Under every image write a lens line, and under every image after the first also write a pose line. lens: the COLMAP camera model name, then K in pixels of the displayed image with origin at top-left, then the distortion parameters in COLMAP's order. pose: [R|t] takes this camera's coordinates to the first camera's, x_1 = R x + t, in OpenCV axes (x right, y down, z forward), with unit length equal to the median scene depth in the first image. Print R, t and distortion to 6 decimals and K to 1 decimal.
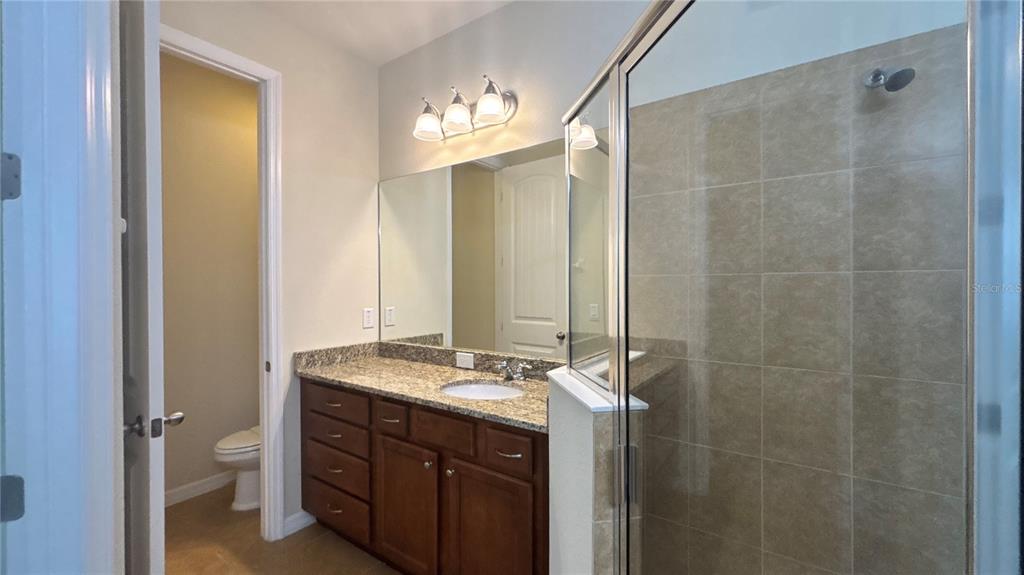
lens RADIAL K [[414.1, 0, 512.0], [0, 414.1, 286.2], [0, 0, 1]] dist [0.000775, 0.000073]
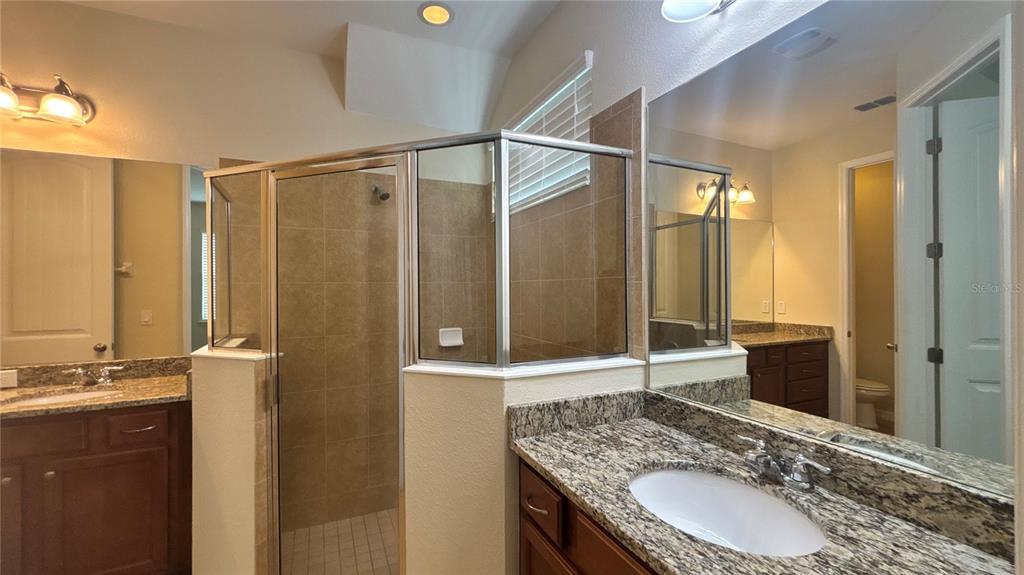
lens RADIAL K [[414.1, 0, 512.0], [0, 414.1, 286.2], [0, 0, 1]] dist [0.000775, 0.000073]
pose [[0.500265, 0.000149, 0.865872, -0.474117], [0.009964, 0.999933, -0.005929, 0.001925], [-0.865815, 0.011594, 0.500230, -0.510880]]
